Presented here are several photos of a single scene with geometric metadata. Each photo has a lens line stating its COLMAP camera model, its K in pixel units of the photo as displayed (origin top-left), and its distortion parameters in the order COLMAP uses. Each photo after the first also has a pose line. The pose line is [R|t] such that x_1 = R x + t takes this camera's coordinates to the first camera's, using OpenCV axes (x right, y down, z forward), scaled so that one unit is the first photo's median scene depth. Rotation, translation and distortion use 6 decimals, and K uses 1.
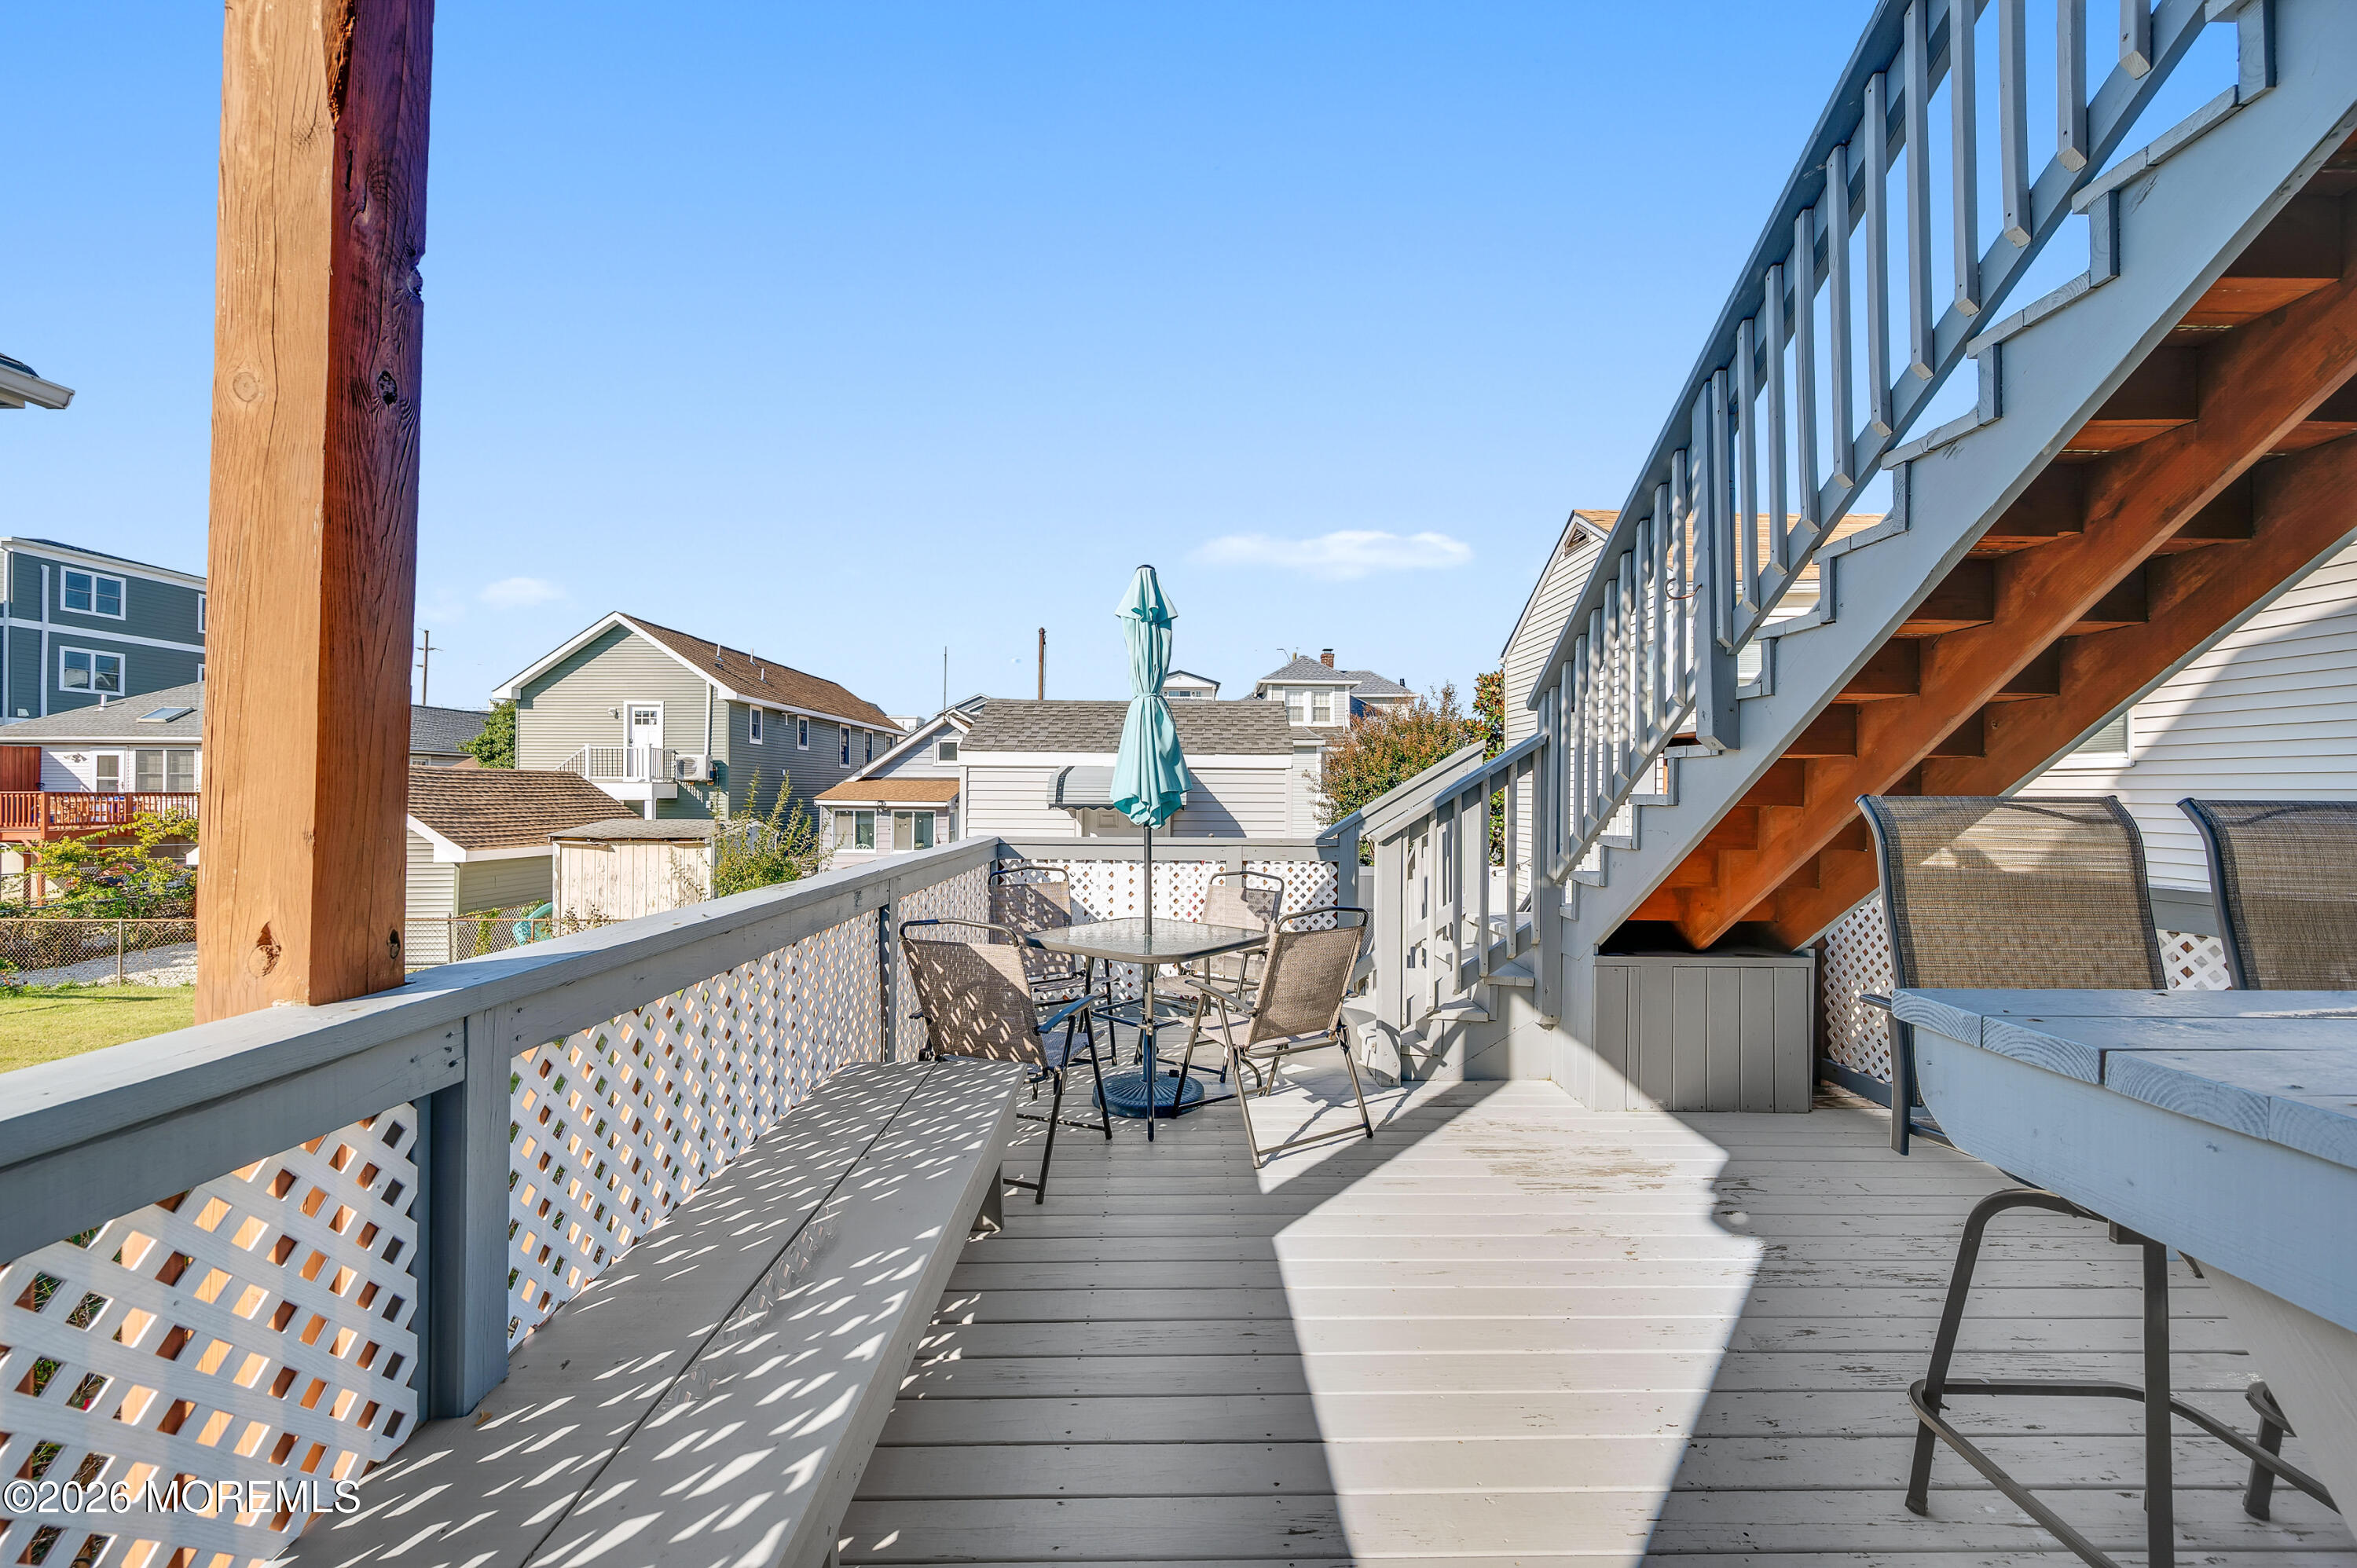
lens RADIAL K [[924.2, 0, 1190.6], [0, 924.2, 779.7], [0, 0, 1]] dist [-0.001720, -0.000336]
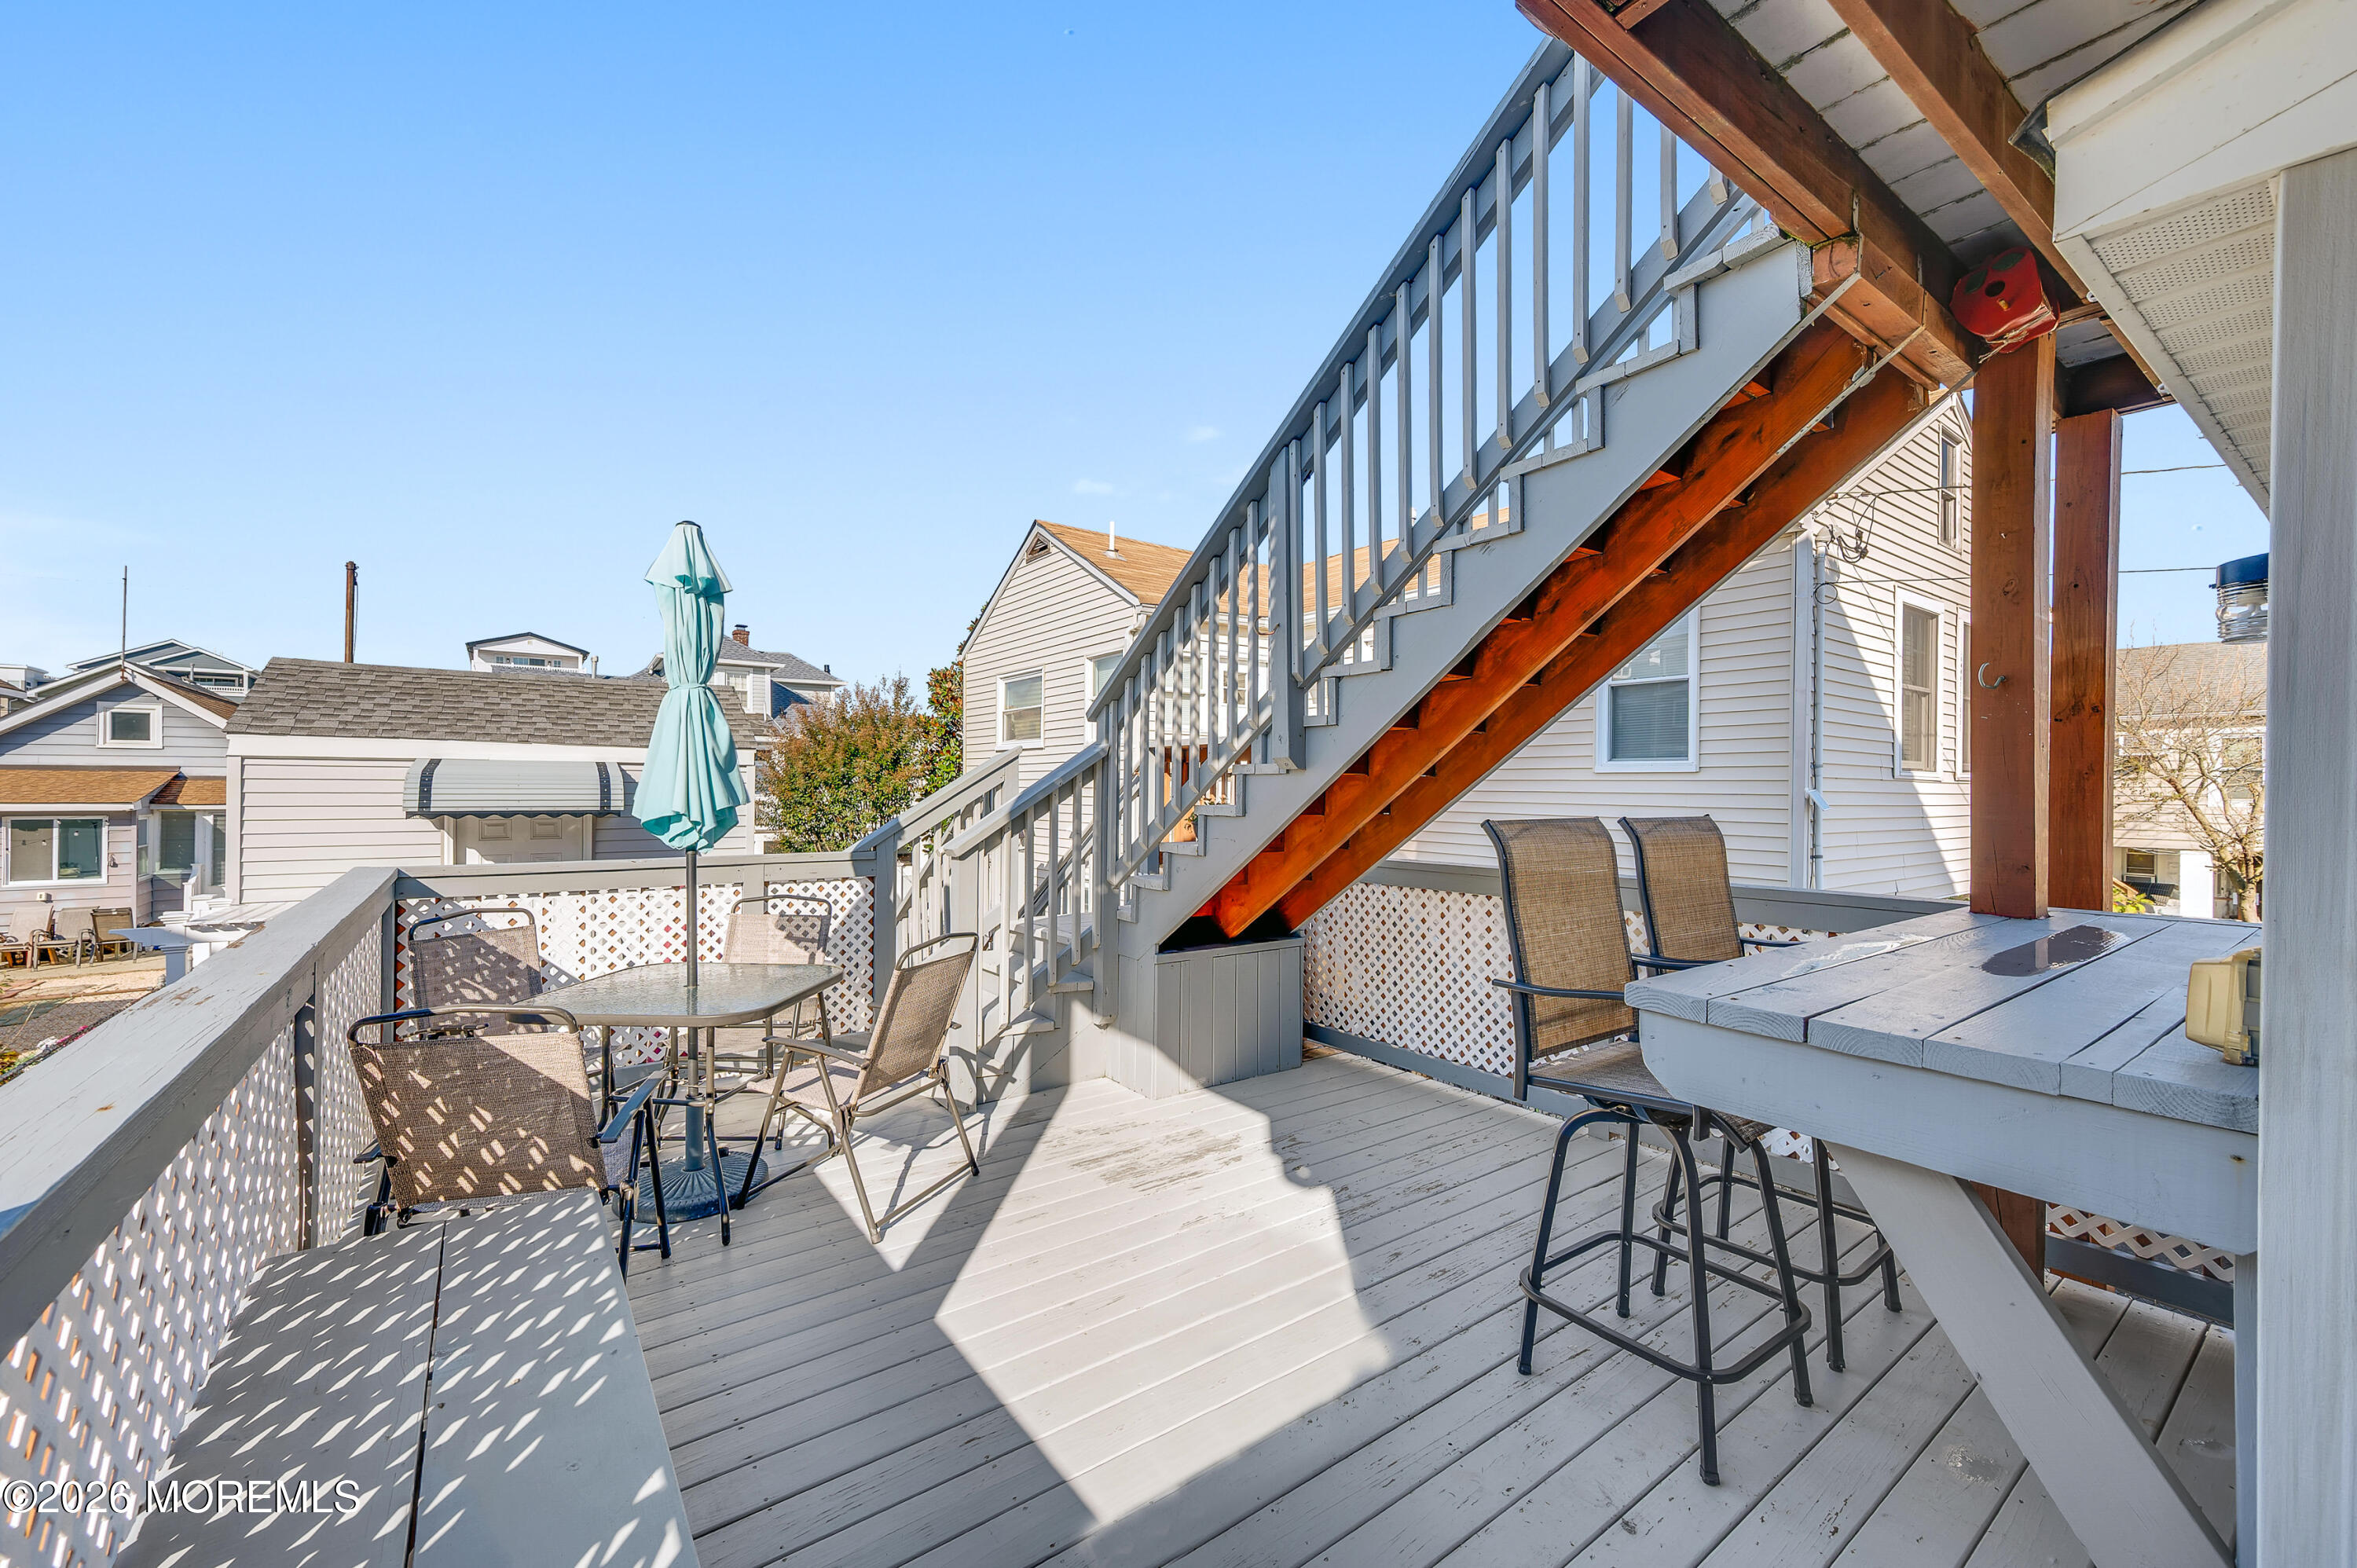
lens RADIAL K [[941.2, 0, 1180.6], [0, 941.2, 779.0], [0, 0, 1]] dist [-0.002111, -0.000547]
pose [[0.816079, 0.004485, 0.577923, -0.171911], [-0.010006, 0.999930, 0.006370, -0.020900], [-0.577854, -0.010982, 0.816066, 0.095771]]
